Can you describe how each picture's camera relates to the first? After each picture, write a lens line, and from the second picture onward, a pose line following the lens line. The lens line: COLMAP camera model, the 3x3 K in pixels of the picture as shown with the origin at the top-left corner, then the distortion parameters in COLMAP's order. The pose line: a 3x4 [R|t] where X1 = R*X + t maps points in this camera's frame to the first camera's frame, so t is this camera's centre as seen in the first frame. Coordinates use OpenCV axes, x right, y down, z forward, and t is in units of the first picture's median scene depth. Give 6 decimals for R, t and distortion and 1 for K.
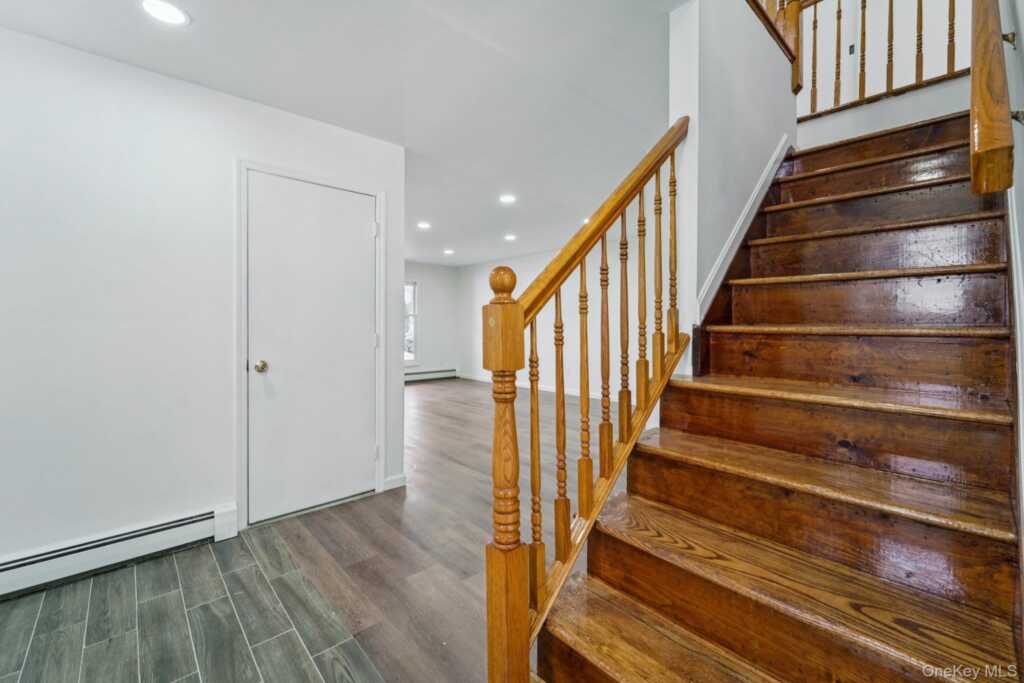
lens RADIAL K [[417.8, 0, 512.4], [0, 417.8, 323.5], [0, 0, 1]] dist [-0.001174, -0.000195]
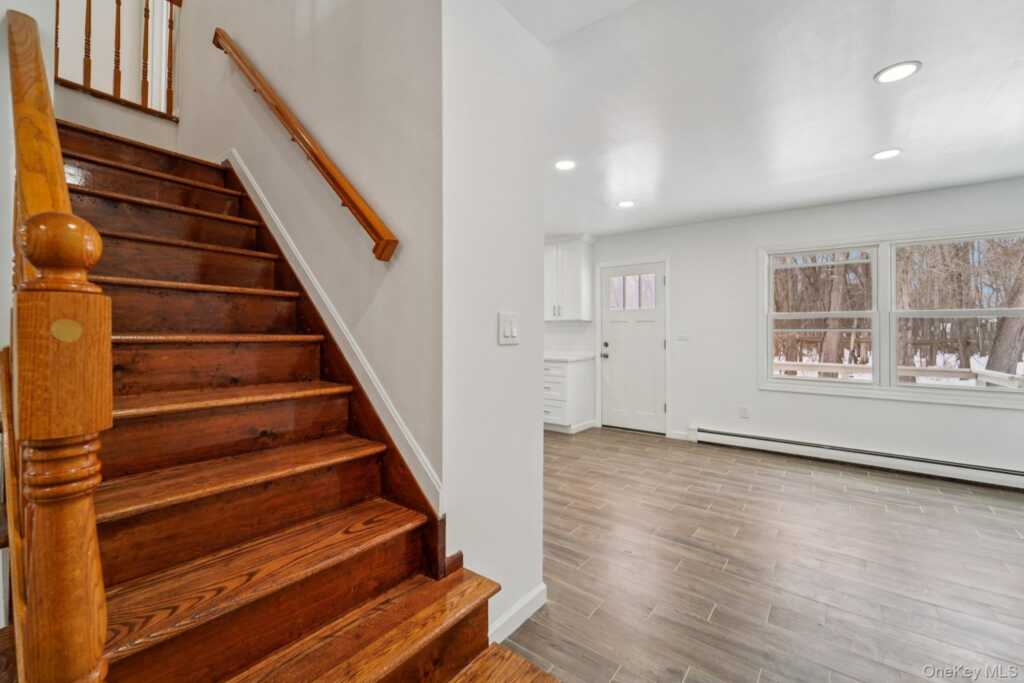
lens RADIAL K [[407.0, 0, 514.0], [0, 407.0, 331.7], [0, 0, 1]] dist [0.000175, 0.000001]
pose [[-0.155938, 0.001445, 0.987766, -0.500426], [-0.007791, 0.999966, -0.002692, -0.004895], [-0.987736, -0.008116, -0.155922, 0.517605]]
